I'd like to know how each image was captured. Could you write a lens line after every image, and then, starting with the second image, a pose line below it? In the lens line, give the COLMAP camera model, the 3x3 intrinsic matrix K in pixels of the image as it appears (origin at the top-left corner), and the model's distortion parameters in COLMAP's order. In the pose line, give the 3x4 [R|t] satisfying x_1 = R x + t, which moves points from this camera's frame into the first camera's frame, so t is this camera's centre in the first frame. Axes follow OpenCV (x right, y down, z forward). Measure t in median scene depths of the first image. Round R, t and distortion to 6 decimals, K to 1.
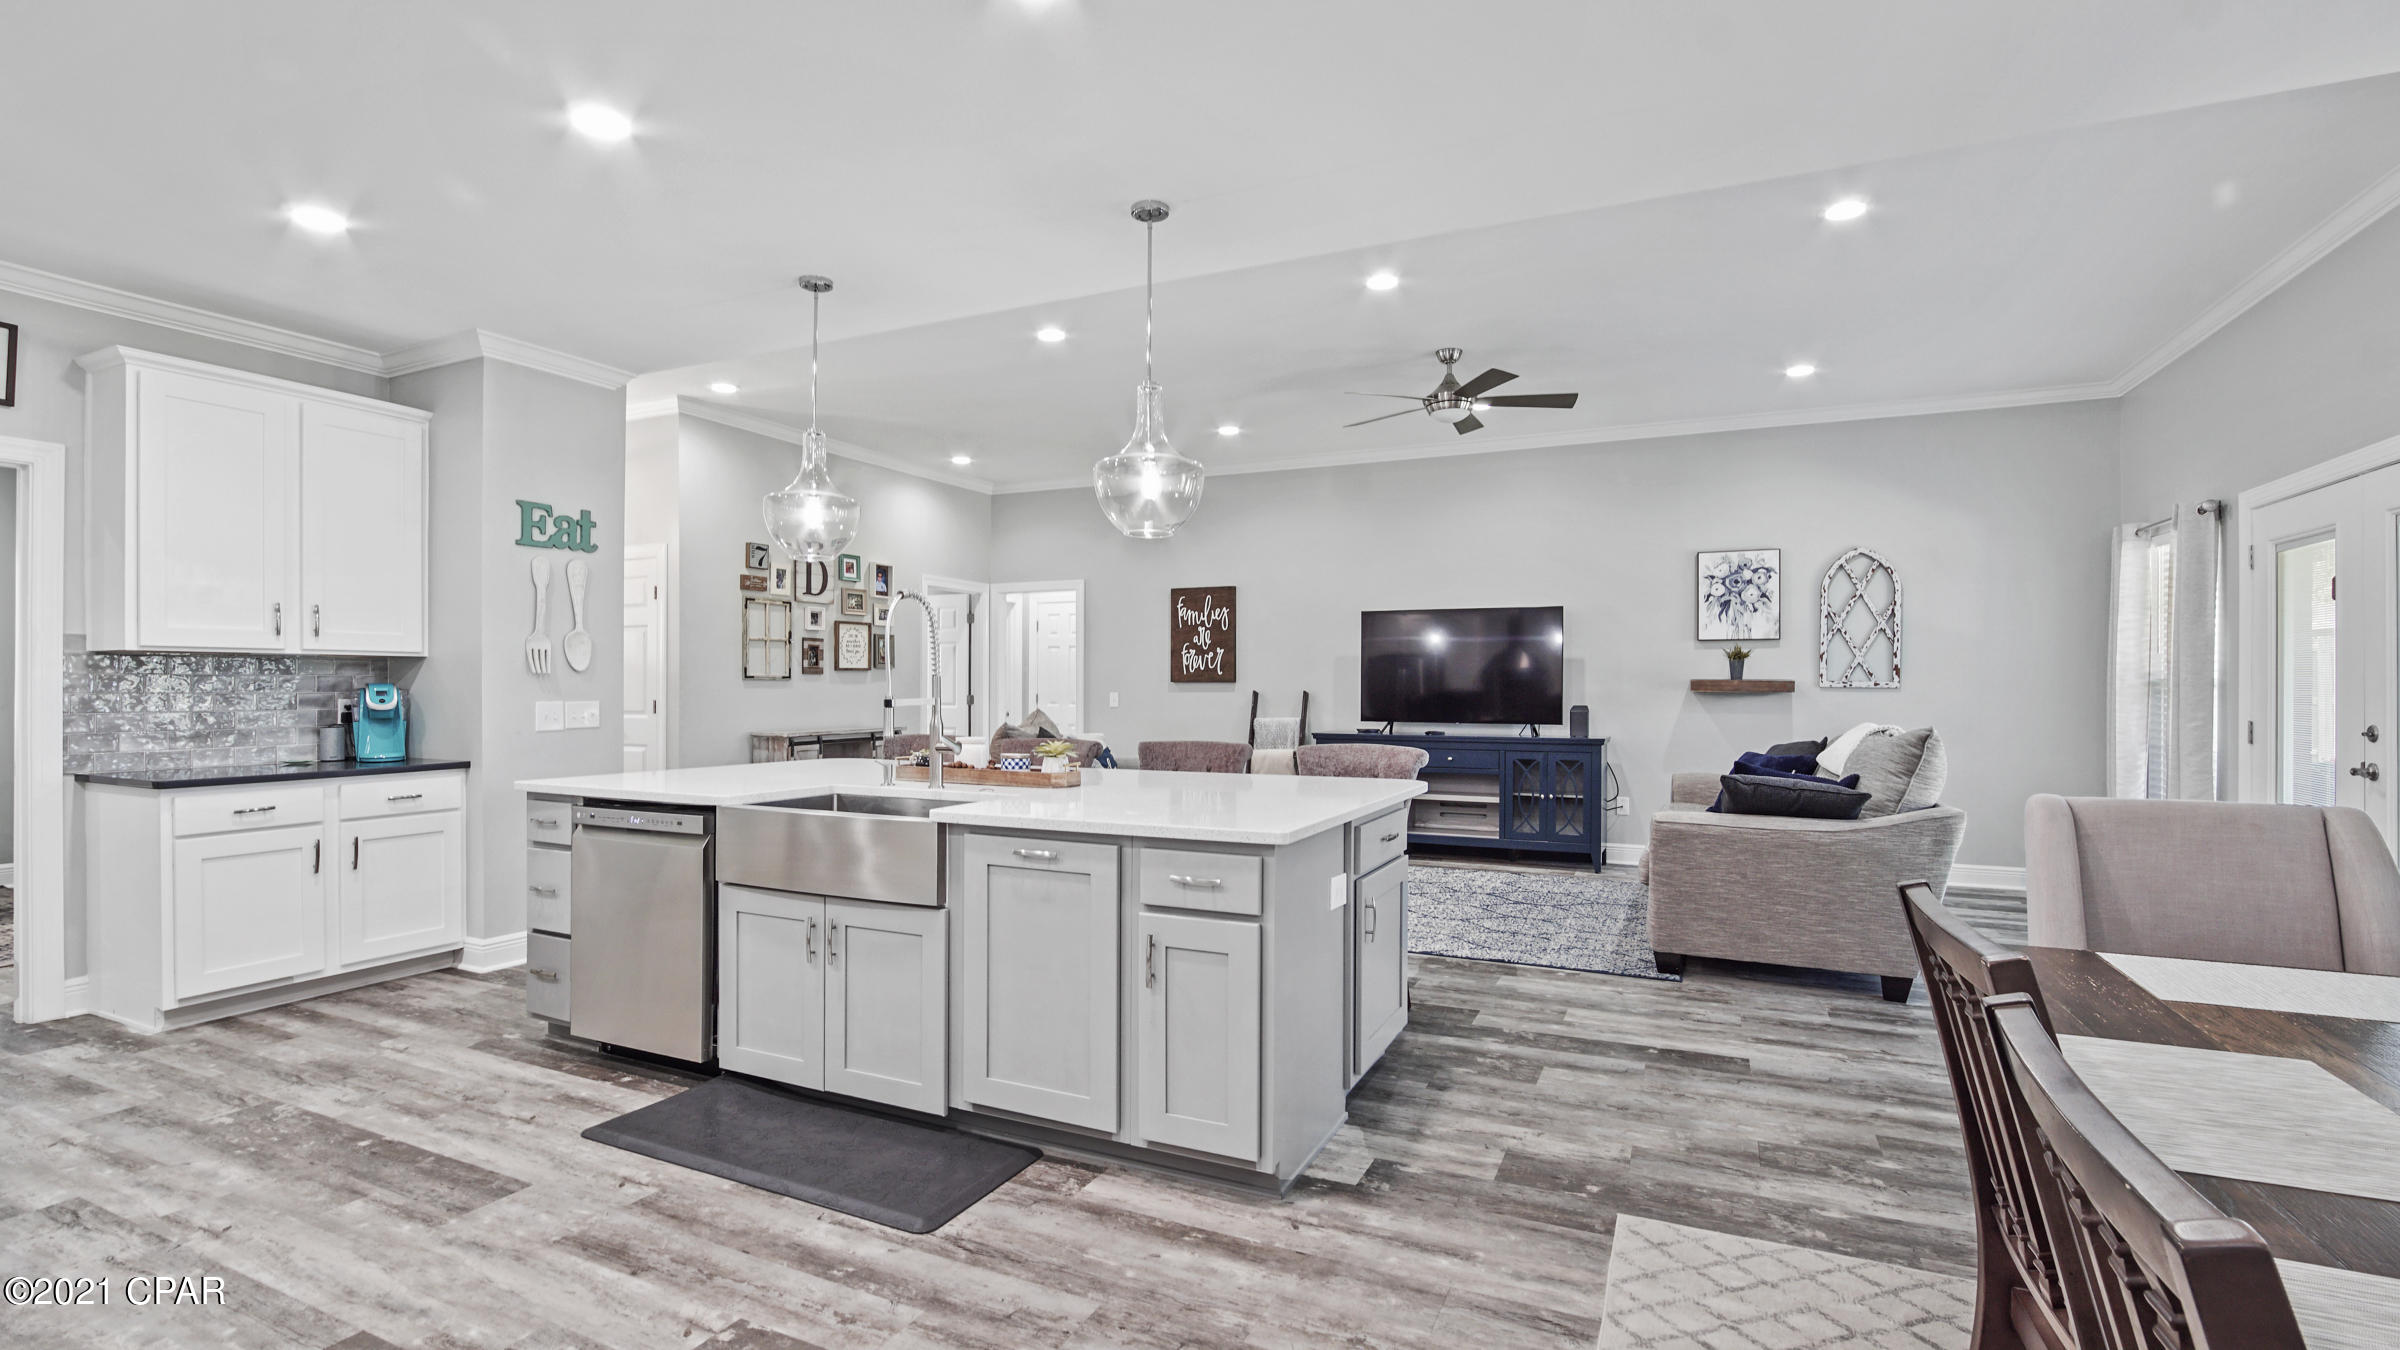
lens RADIAL K [[1093.9, 0, 1171.7], [0, 1093.9, 681.6], [0, 0, 1]] dist [-0.022517, 0.004065]
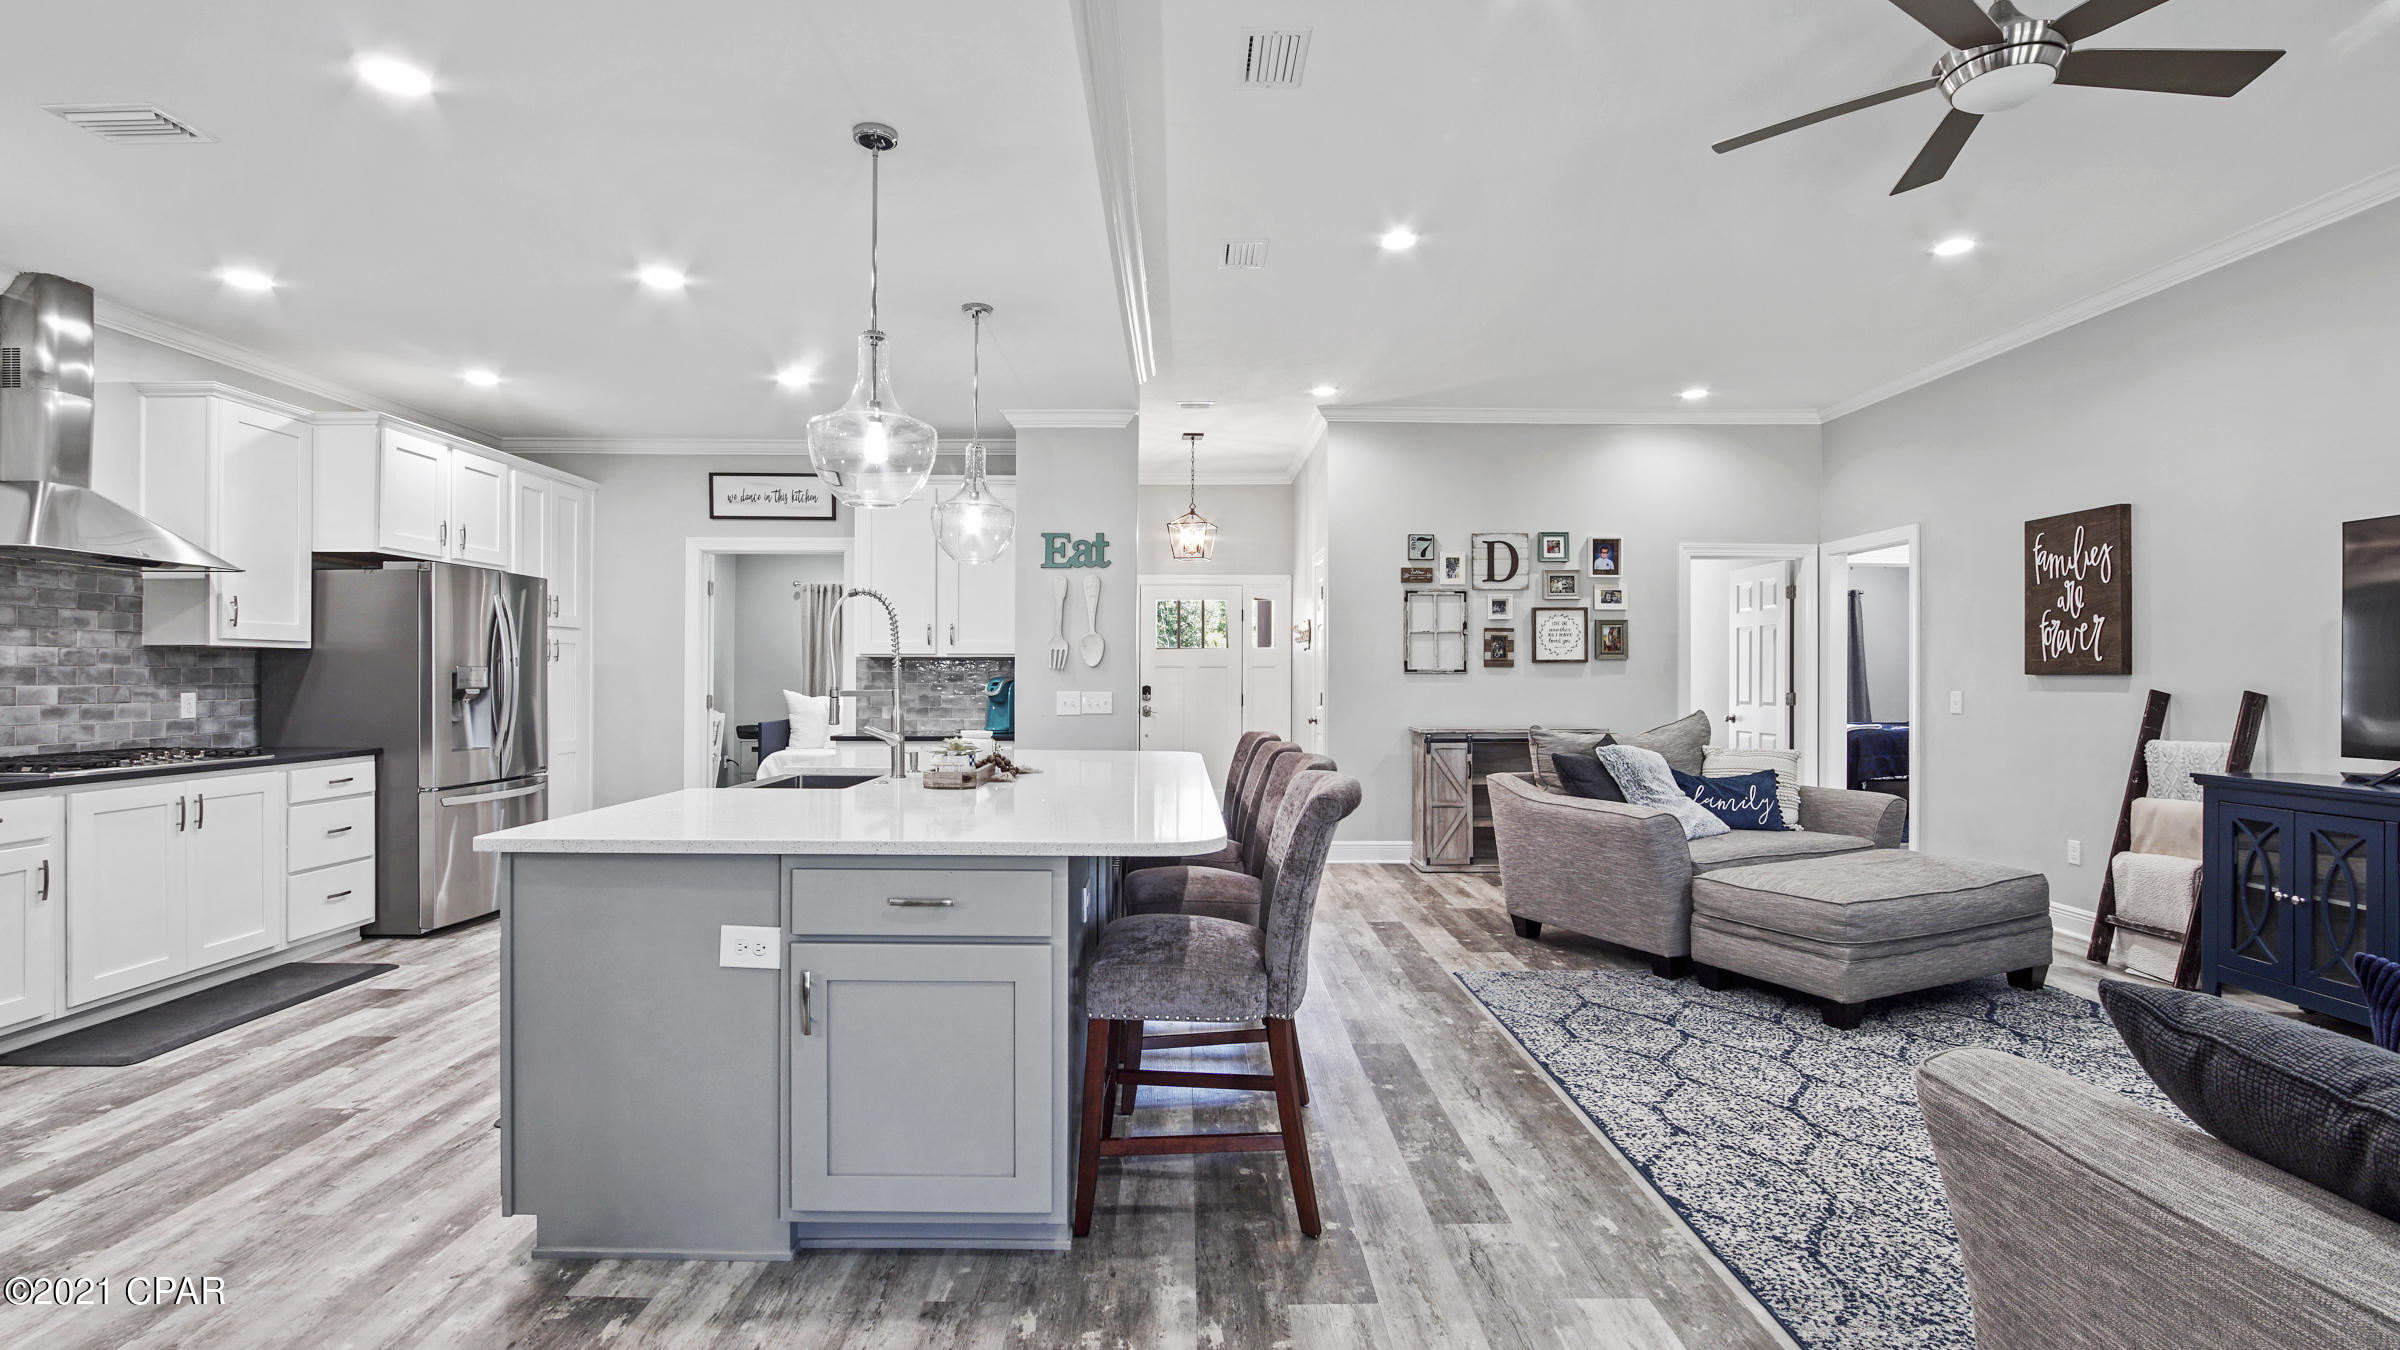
lens RADIAL K [[1063.8, 0, 1195.2], [0, 1063.8, 679.7], [0, 0, 1]] dist [-0.030926, 0.004688]
pose [[0.442907, 0.000613, -0.896568, 0.492188], [0.001634, 0.999998, 0.001491, 0.002922], [0.896566, -0.002125, 0.442905, 0.501306]]
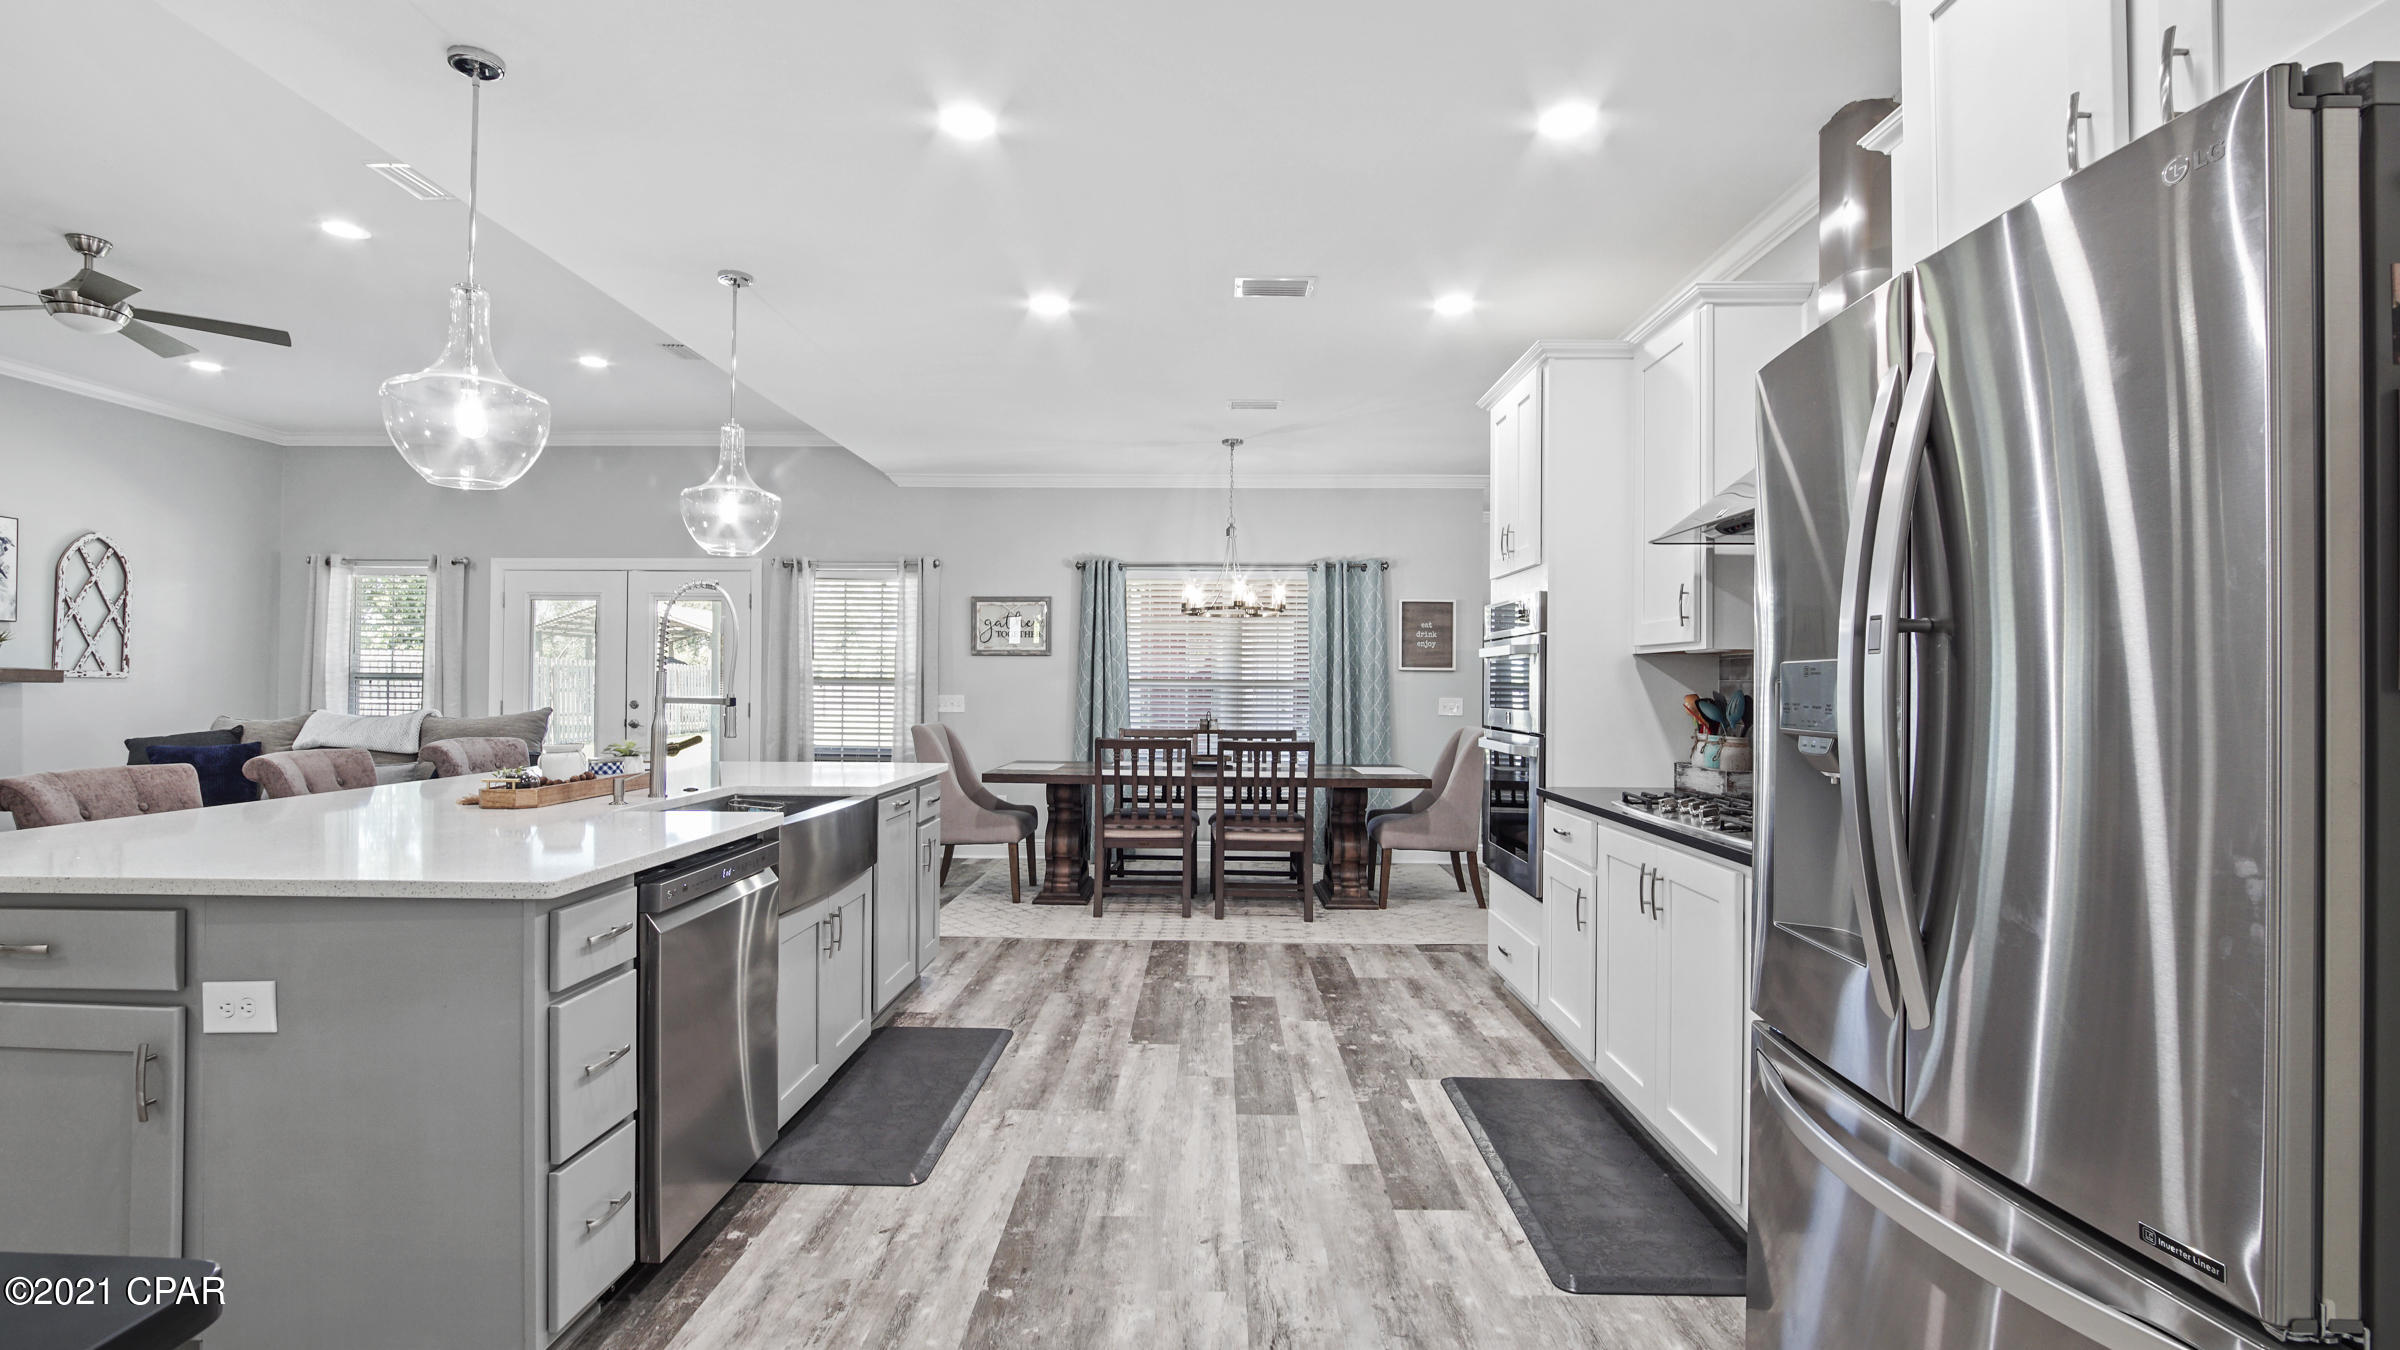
lens RADIAL K [[1093.9, 0, 1182.3], [0, 1093.9, 689.7], [0, 0, 1]] dist [-0.022517, 0.004065]
pose [[-0.409098, -0.010890, 0.912425, -0.744809], [-0.011234, 0.999913, 0.006897, -0.001362], [-0.912421, -0.007428, -0.409185, 0.599832]]
